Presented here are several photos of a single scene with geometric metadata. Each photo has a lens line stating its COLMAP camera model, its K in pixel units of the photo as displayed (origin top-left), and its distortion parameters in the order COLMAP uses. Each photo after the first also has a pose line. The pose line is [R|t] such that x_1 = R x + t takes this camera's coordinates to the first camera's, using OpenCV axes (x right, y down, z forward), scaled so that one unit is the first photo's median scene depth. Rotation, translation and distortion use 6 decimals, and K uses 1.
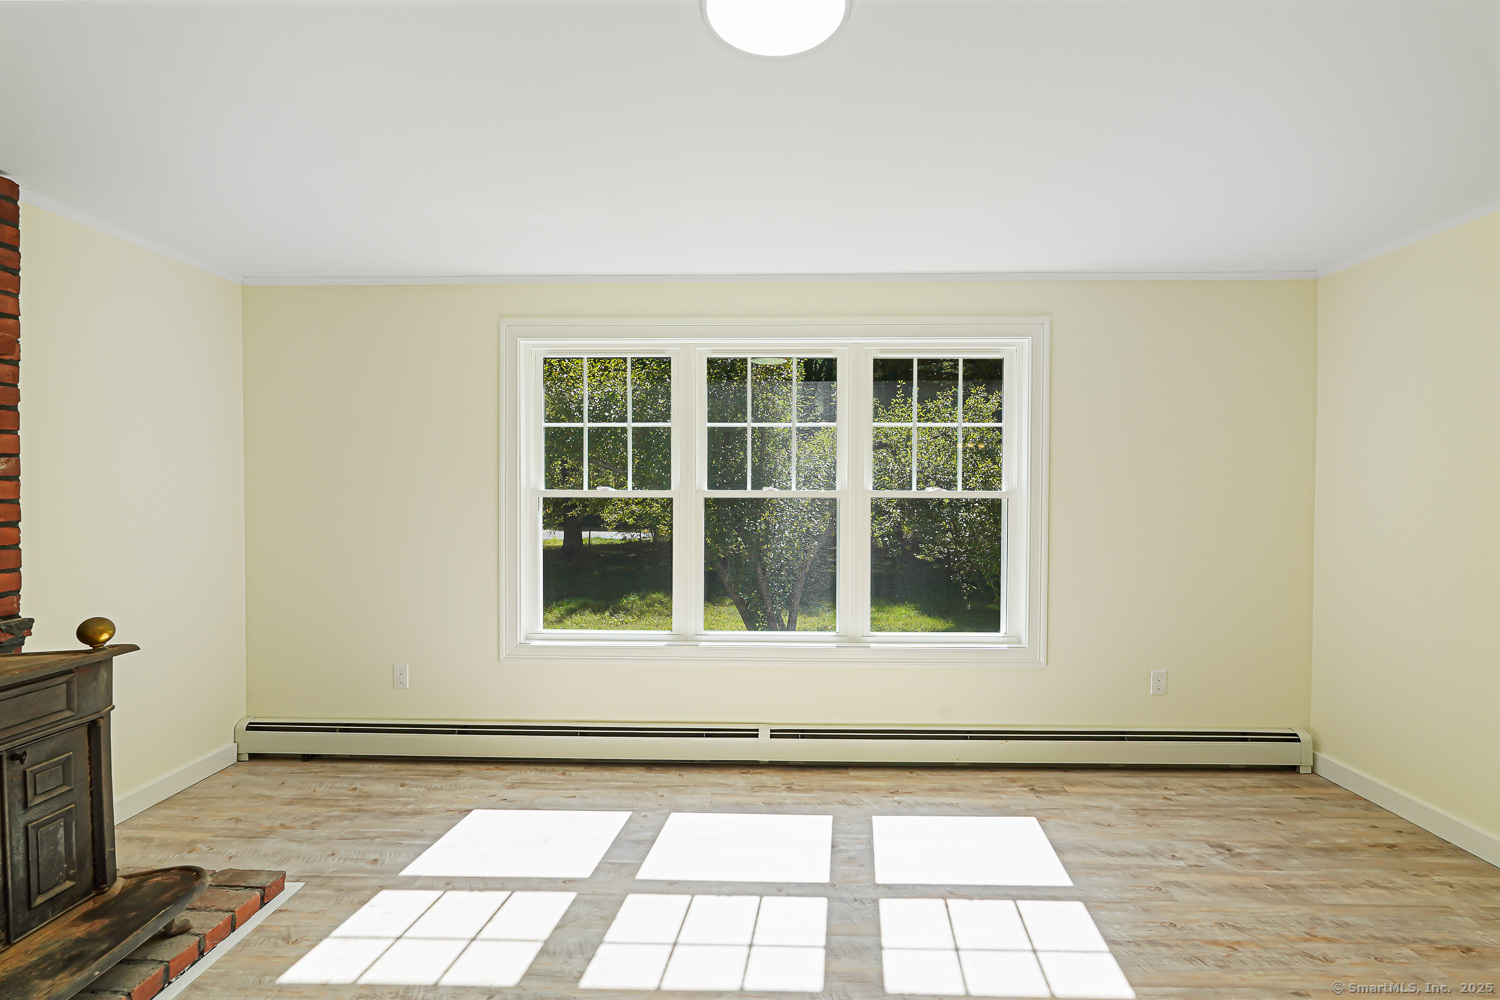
lens RADIAL K [[672.7, 0, 750.0], [0, 672.7, 500.0], [0, 0, 1]] dist [-0.003936, 0.000423]
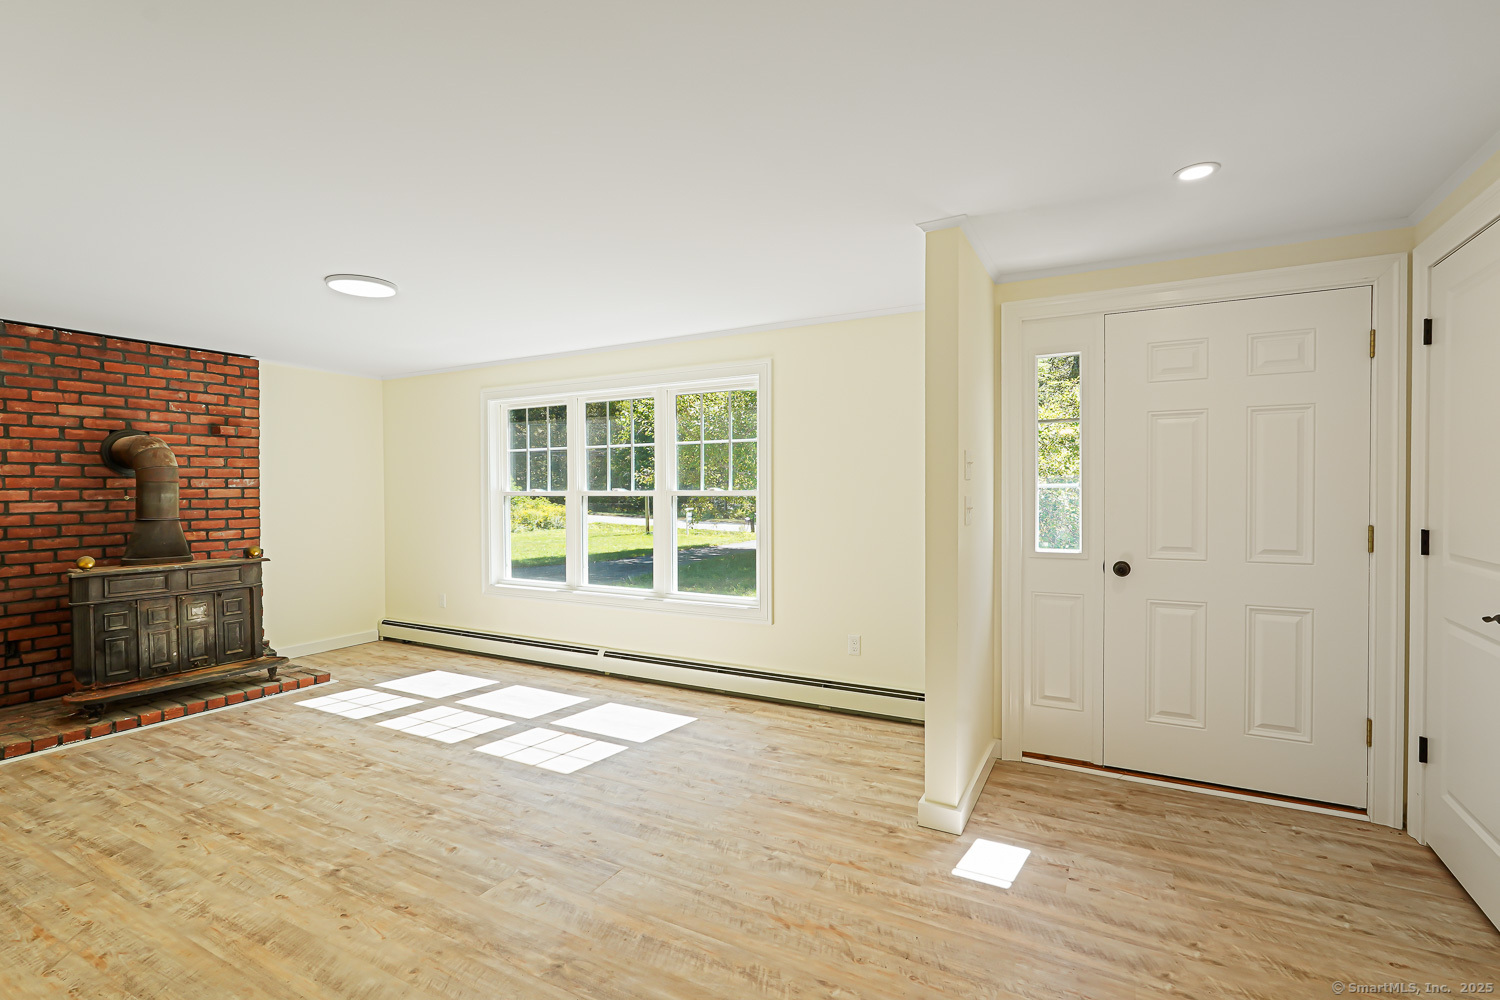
lens RADIAL K [[704.1, 0, 745.5], [0, 704.1, 506.0], [0, 0, 1]] dist [-0.000094, 0.000512]
pose [[0.879226, 0.001098, -0.476405, 1.135094], [-0.003542, 0.999985, -0.004232, 0.027905], [0.476393, 0.005408, 0.879216, -0.244315]]
